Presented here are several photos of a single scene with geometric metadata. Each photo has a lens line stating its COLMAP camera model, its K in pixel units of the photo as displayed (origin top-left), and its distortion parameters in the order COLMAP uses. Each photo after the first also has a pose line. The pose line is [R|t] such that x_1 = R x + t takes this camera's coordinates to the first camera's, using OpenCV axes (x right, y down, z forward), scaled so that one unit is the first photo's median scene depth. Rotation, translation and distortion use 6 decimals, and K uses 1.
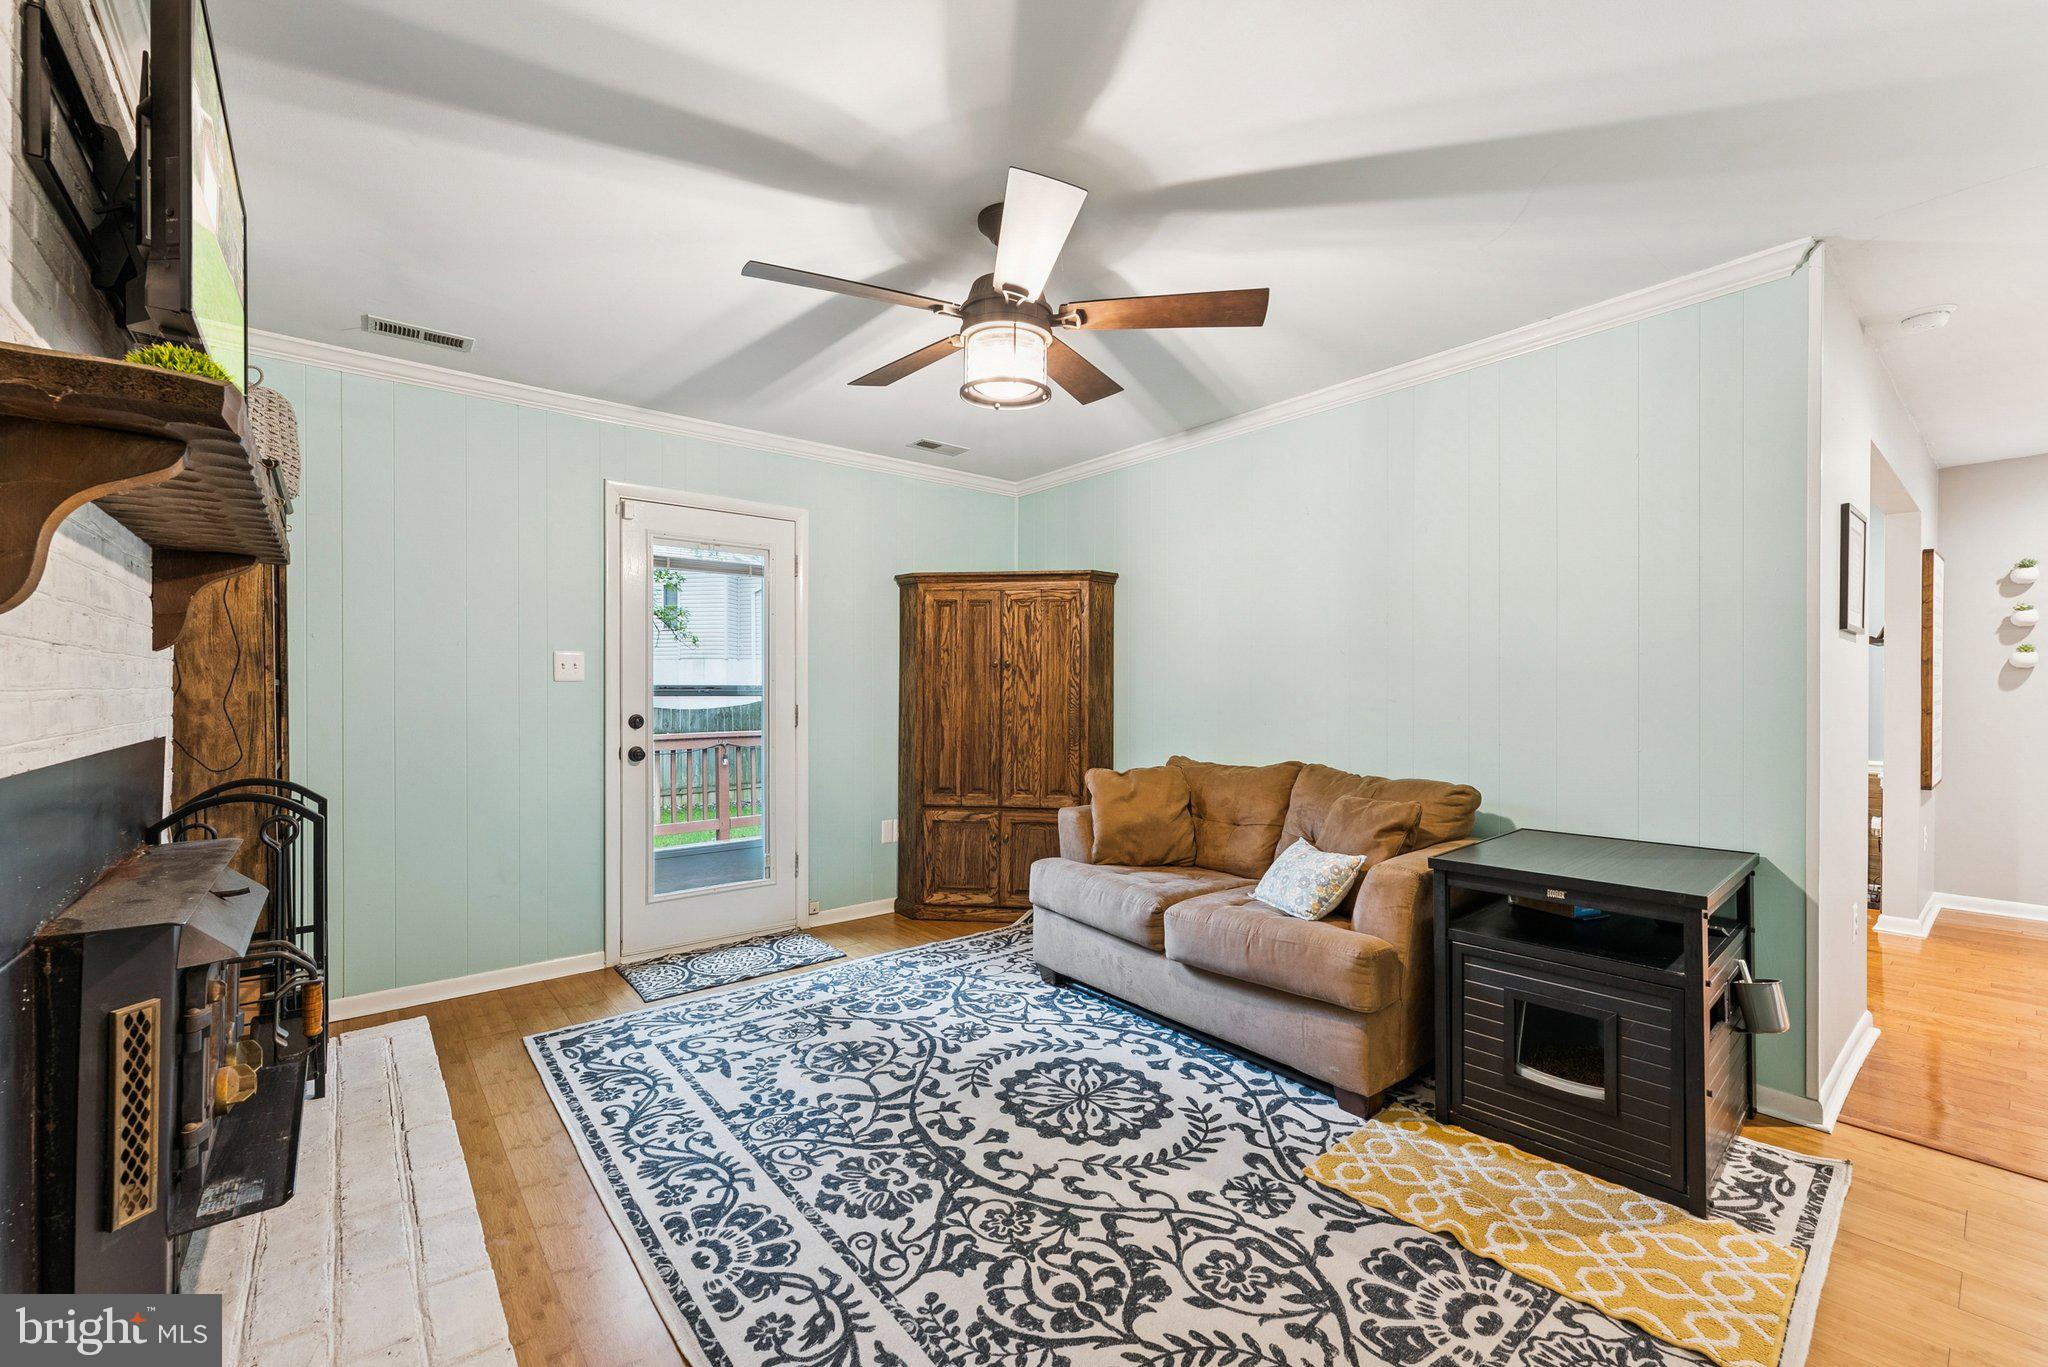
lens RADIAL K [[835.5, 0, 1039.7], [0, 835.5, 687.3], [0, 0, 1]] dist [-0.000375, 0.000215]
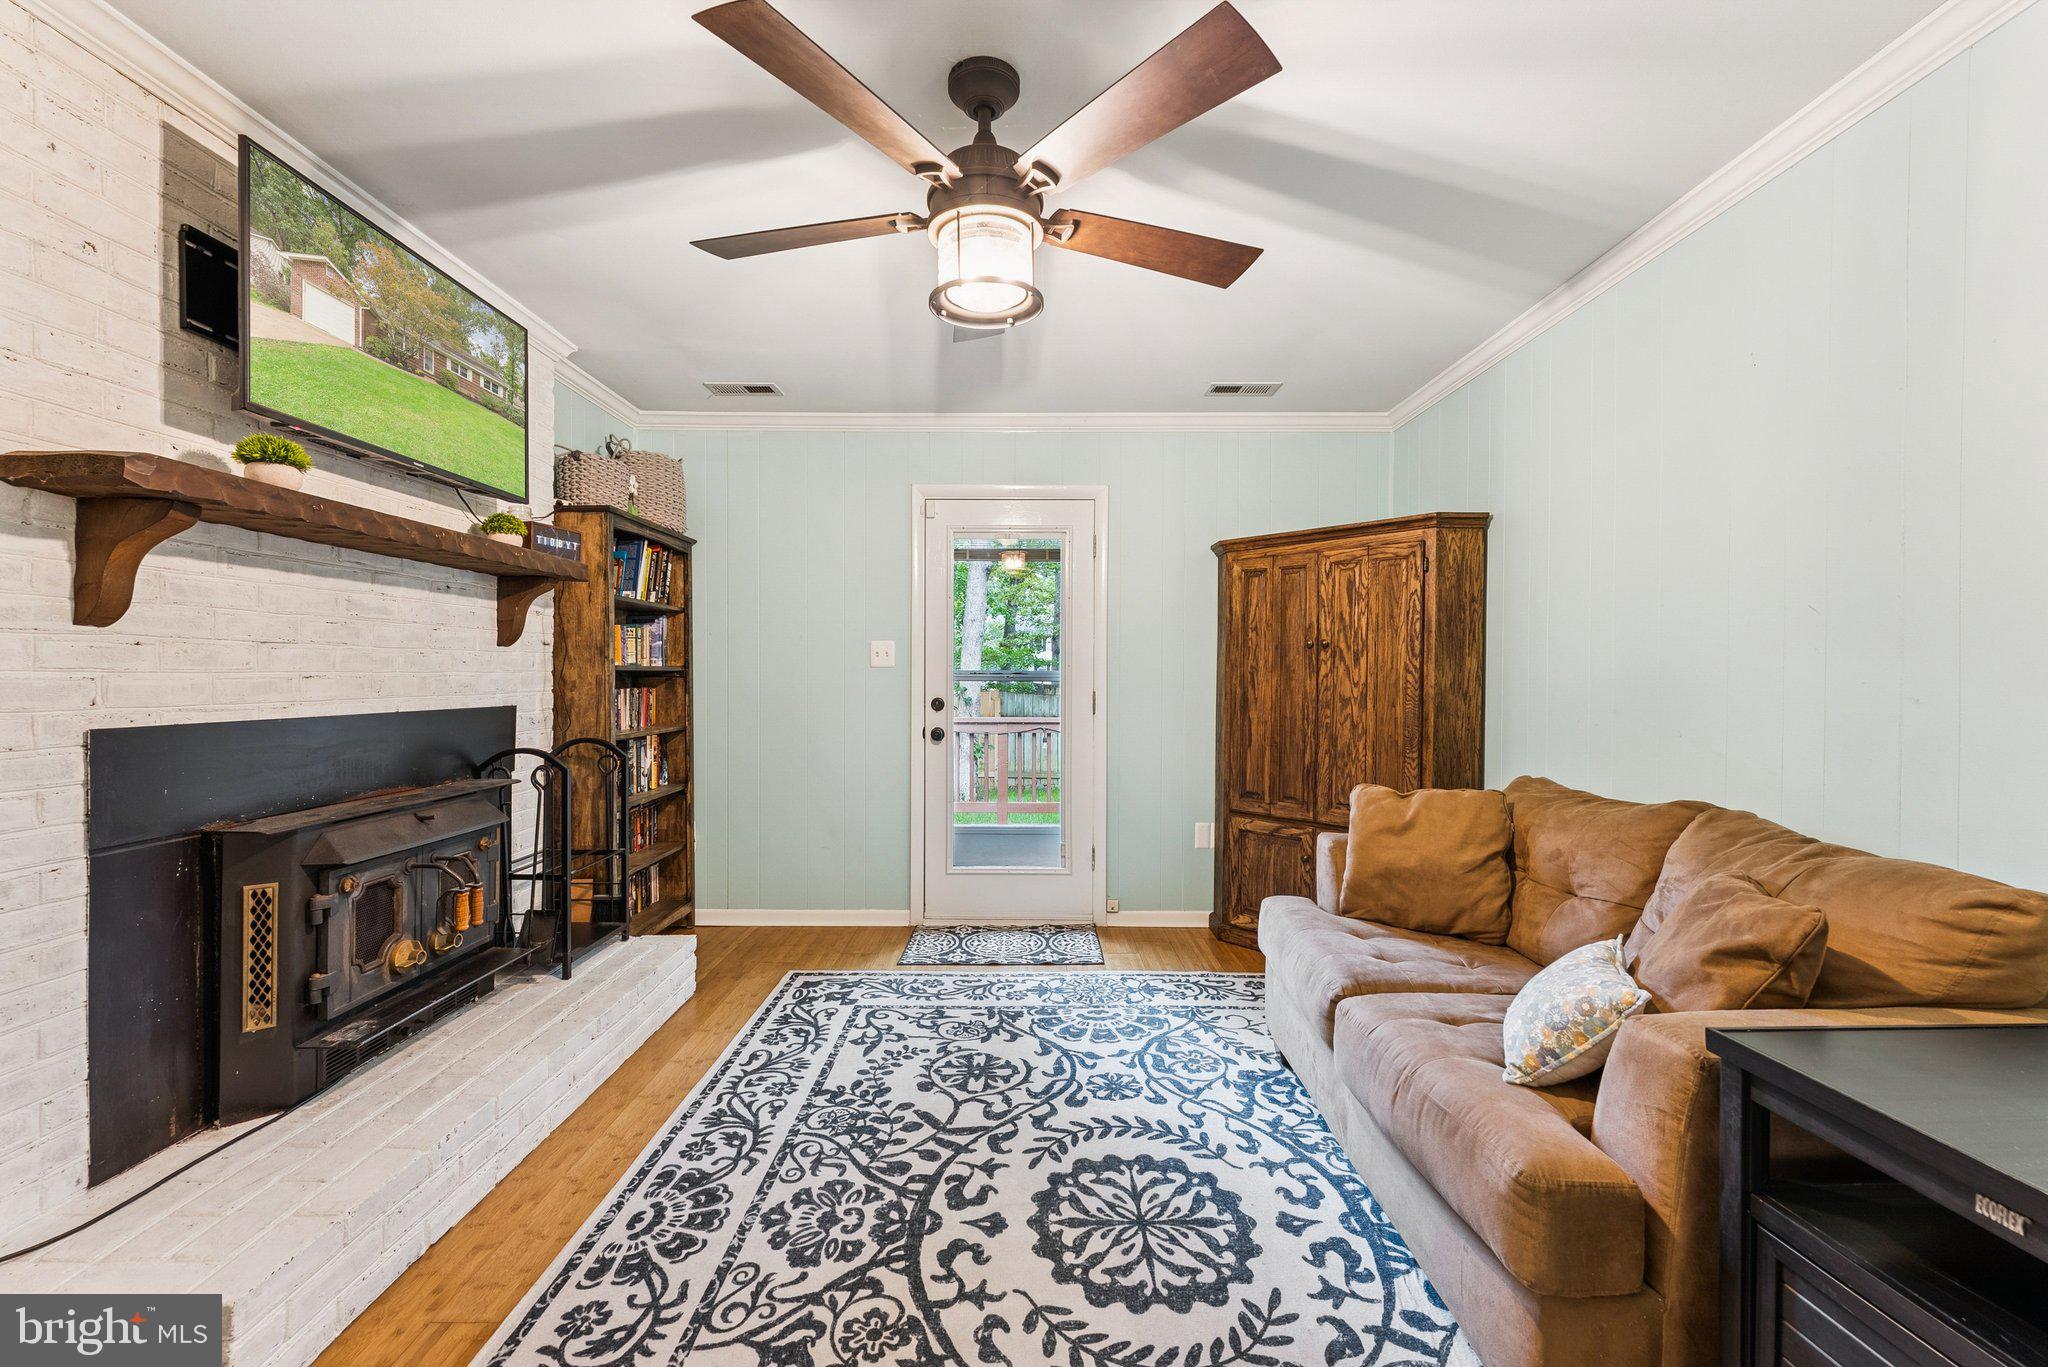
lens RADIAL K [[835.5, 0, 1012.6], [0, 835.5, 681.7], [0, 0, 1]] dist [-0.000375, 0.000215]
pose [[0.765043, 0.006842, -0.643942, 0.380317], [-0.001404, 0.999959, 0.008957, 0.002234], [0.643977, -0.005948, 0.765022, 0.311332]]
